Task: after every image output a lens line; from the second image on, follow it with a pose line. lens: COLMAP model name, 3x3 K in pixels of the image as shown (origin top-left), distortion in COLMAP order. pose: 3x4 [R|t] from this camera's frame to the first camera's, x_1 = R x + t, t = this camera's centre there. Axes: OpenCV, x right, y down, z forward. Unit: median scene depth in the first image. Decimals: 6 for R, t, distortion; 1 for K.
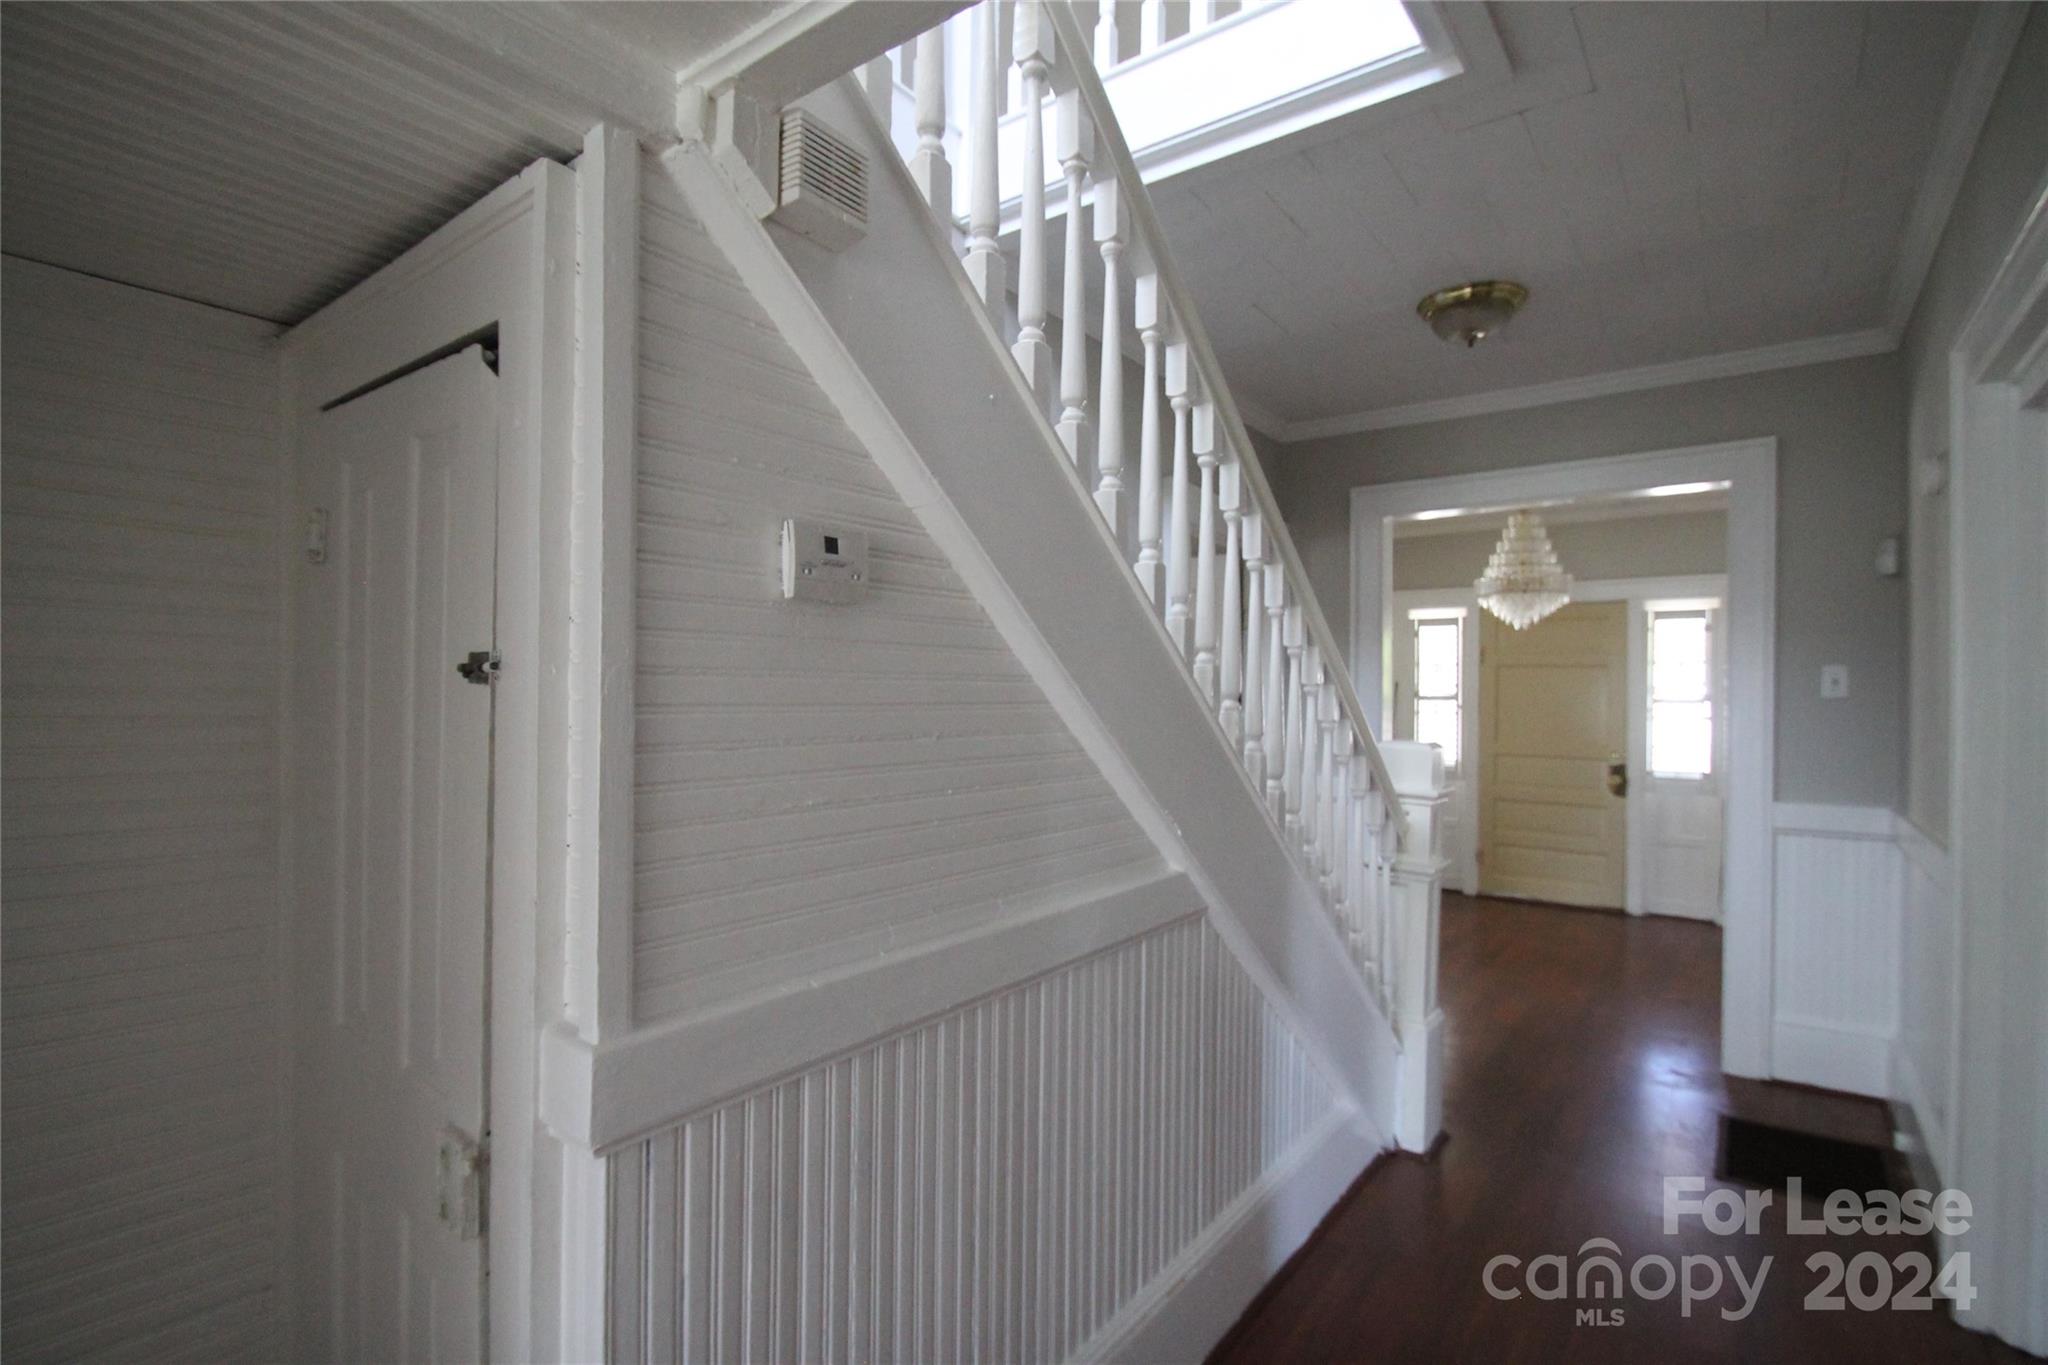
lens RADIAL K [[977.1, 0, 1031.7], [0, 977.1, 690.3], [0, 0, 1]] dist [0.002711, -0.003024]
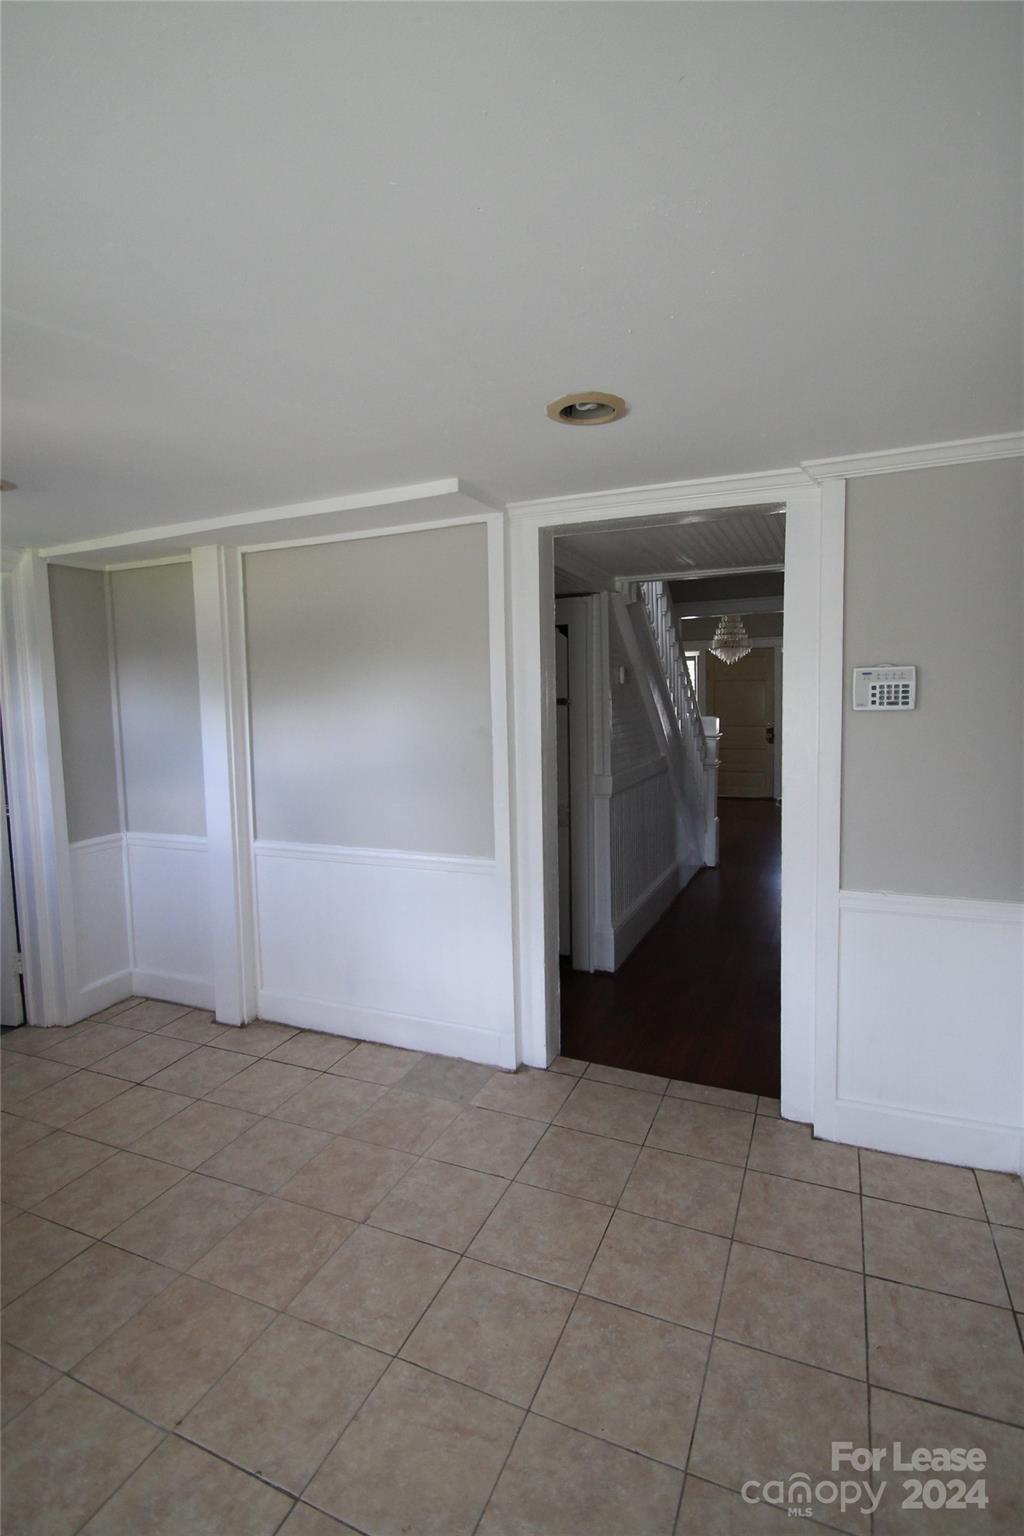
lens RADIAL K [[732.8, 0, 510.5], [0, 732.8, 762.8], [0, 0, 1]] dist [0.002711, -0.003024]
pose [[0.975951, -0.053103, 0.211425, -0.311490], [0.034419, 0.995247, 0.091093, -0.012429], [-0.215258, -0.081625, 0.973140, -0.460718]]
